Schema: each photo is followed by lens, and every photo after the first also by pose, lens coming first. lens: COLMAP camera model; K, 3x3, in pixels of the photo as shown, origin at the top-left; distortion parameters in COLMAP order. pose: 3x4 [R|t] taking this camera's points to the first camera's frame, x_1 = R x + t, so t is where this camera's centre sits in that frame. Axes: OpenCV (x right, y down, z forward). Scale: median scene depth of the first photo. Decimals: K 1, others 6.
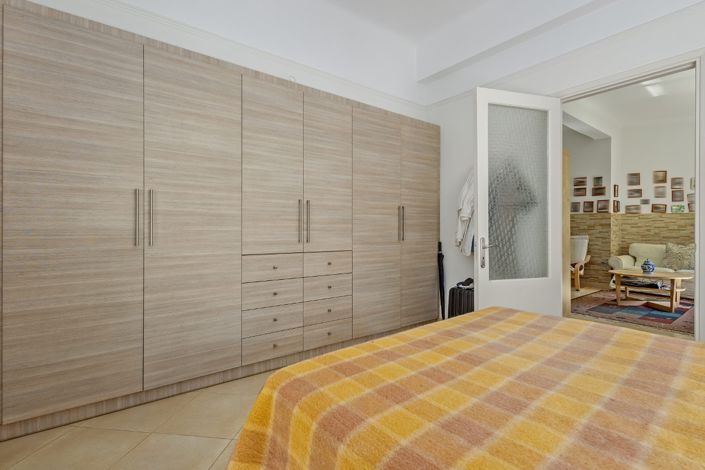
lens RADIAL K [[325.3, 0, 354.8], [0, 325.3, 231.9], [0, 0, 1]] dist [0.005847, -0.000724]
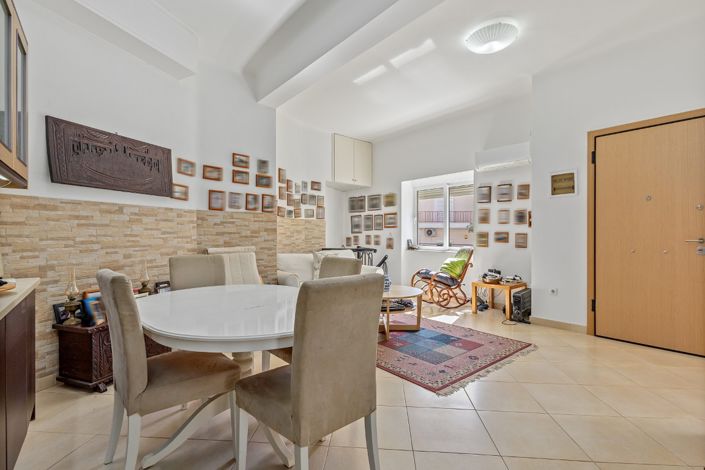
lens RADIAL K [[325.3, 0, 347.8], [0, 325.3, 232.6], [0, 0, 1]] dist [0.005847, -0.000724]
pose [[-0.028341, 0.004318, 0.999589, 0.057498], [-0.000011, 0.999991, -0.004320, -0.013133], [-0.999598, -0.000133, -0.028340, 0.842017]]
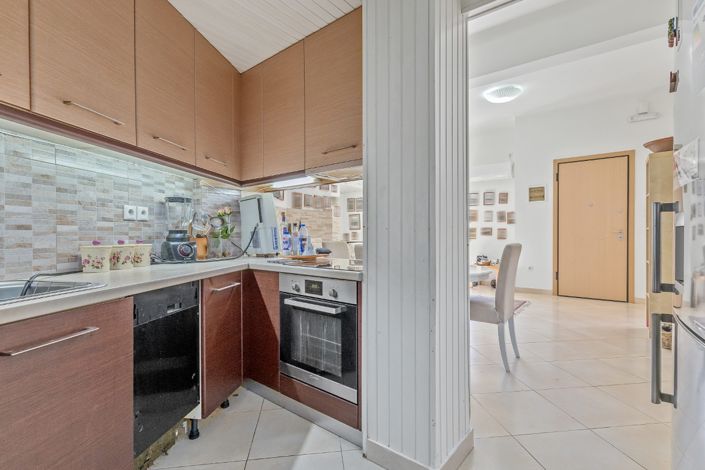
lens RADIAL K [[325.3, 0, 349.3], [0, 325.3, 233.7], [0, 0, 1]] dist [0.005847, -0.000724]
pose [[-0.236344, -0.000789, 0.971669, -0.091399], [0.001129, 0.999999, 0.001086, 0.000580], [-0.971669, 0.001354, -0.236343, 1.137411]]
